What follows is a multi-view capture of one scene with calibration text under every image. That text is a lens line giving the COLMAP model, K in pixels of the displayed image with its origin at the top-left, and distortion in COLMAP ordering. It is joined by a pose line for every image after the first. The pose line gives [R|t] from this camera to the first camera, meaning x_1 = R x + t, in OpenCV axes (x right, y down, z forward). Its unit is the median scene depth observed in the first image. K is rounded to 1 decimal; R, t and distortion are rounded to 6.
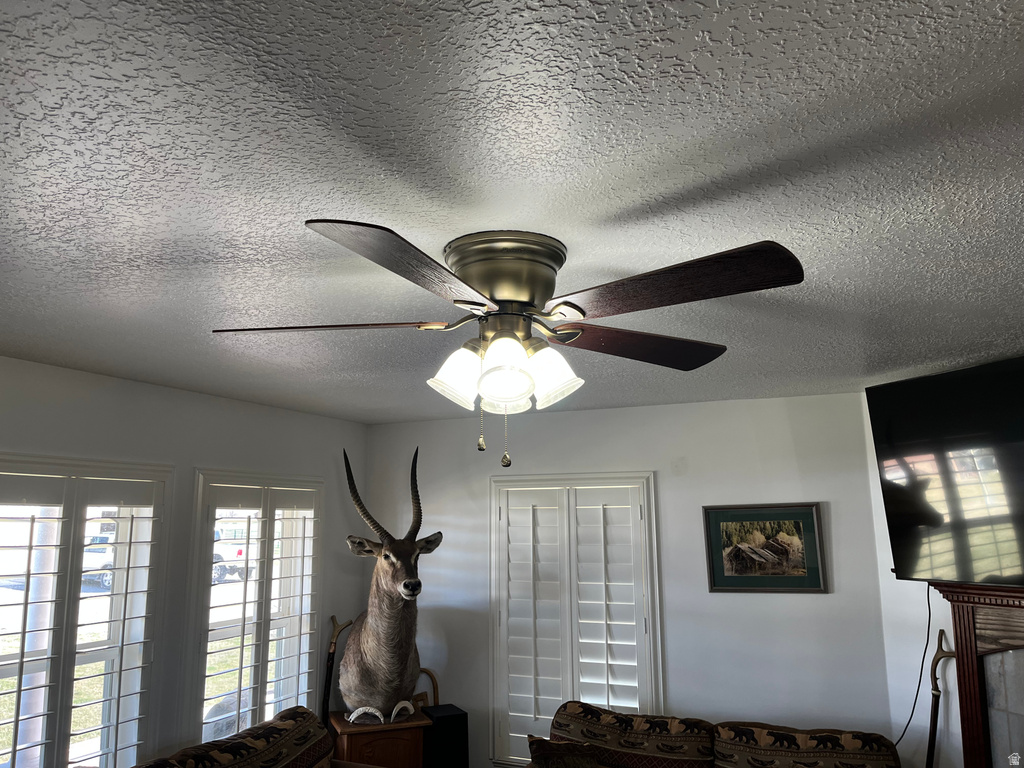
lens RADIAL K [[781.5, 0, 512.0], [0, 781.5, 384.0], [0, 0, 1]] dist [0.061875, -0.096511]
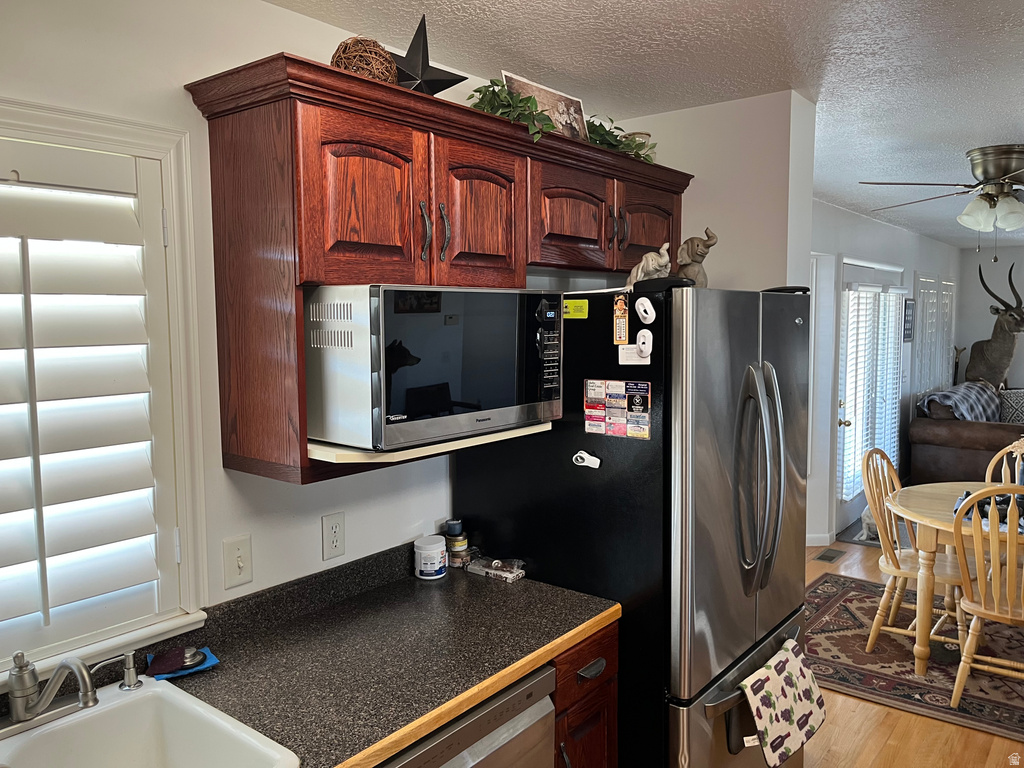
lens RADIAL K [[781.5, 0, 512.0], [0, 781.5, 384.0], [0, 0, 1]] dist [0.061875, -0.096511]
pose [[0.971156, 0.021530, -0.237470, -0.965676], [0.040230, 0.966842, 0.252185, -0.194426], [0.235025, -0.254465, 0.938089, -1.378536]]
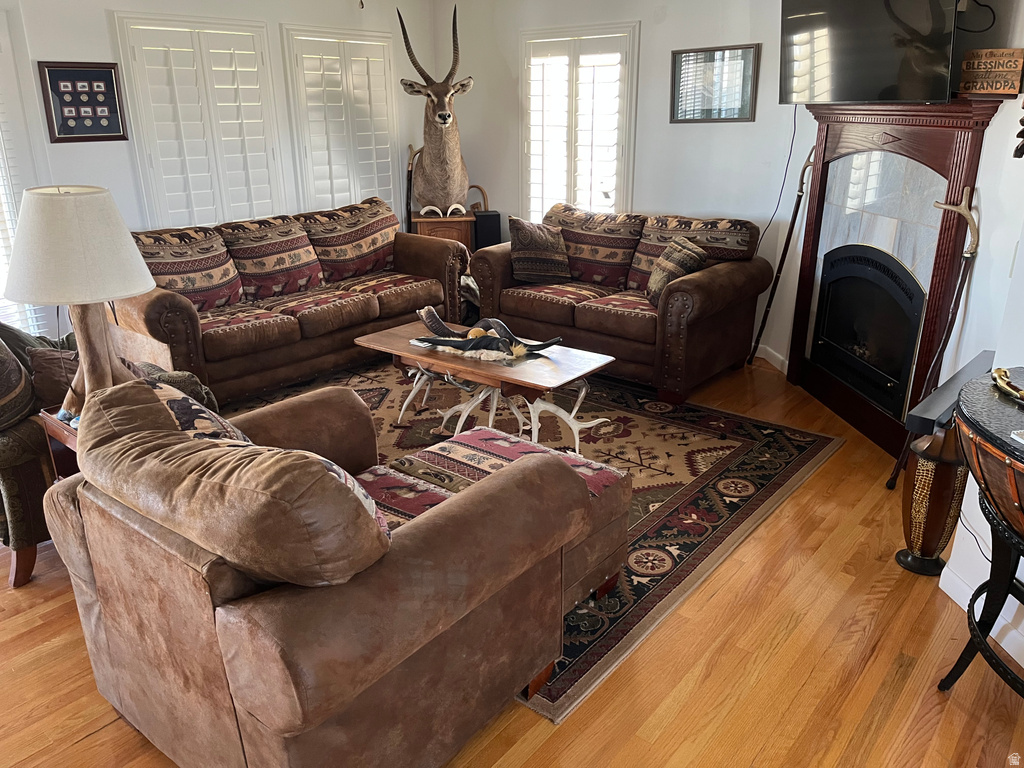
lens RADIAL K [[774.6, 0, 514.9], [0, 774.6, 387.1], [0, 0, 1]] dist [0.065917, -0.100561]
pose [[0.966303, 0.086590, -0.242404, 0.352689], [0.045998, 0.868476, 0.493593, -0.000914], [0.253262, -0.488111, 0.835228, -0.331357]]
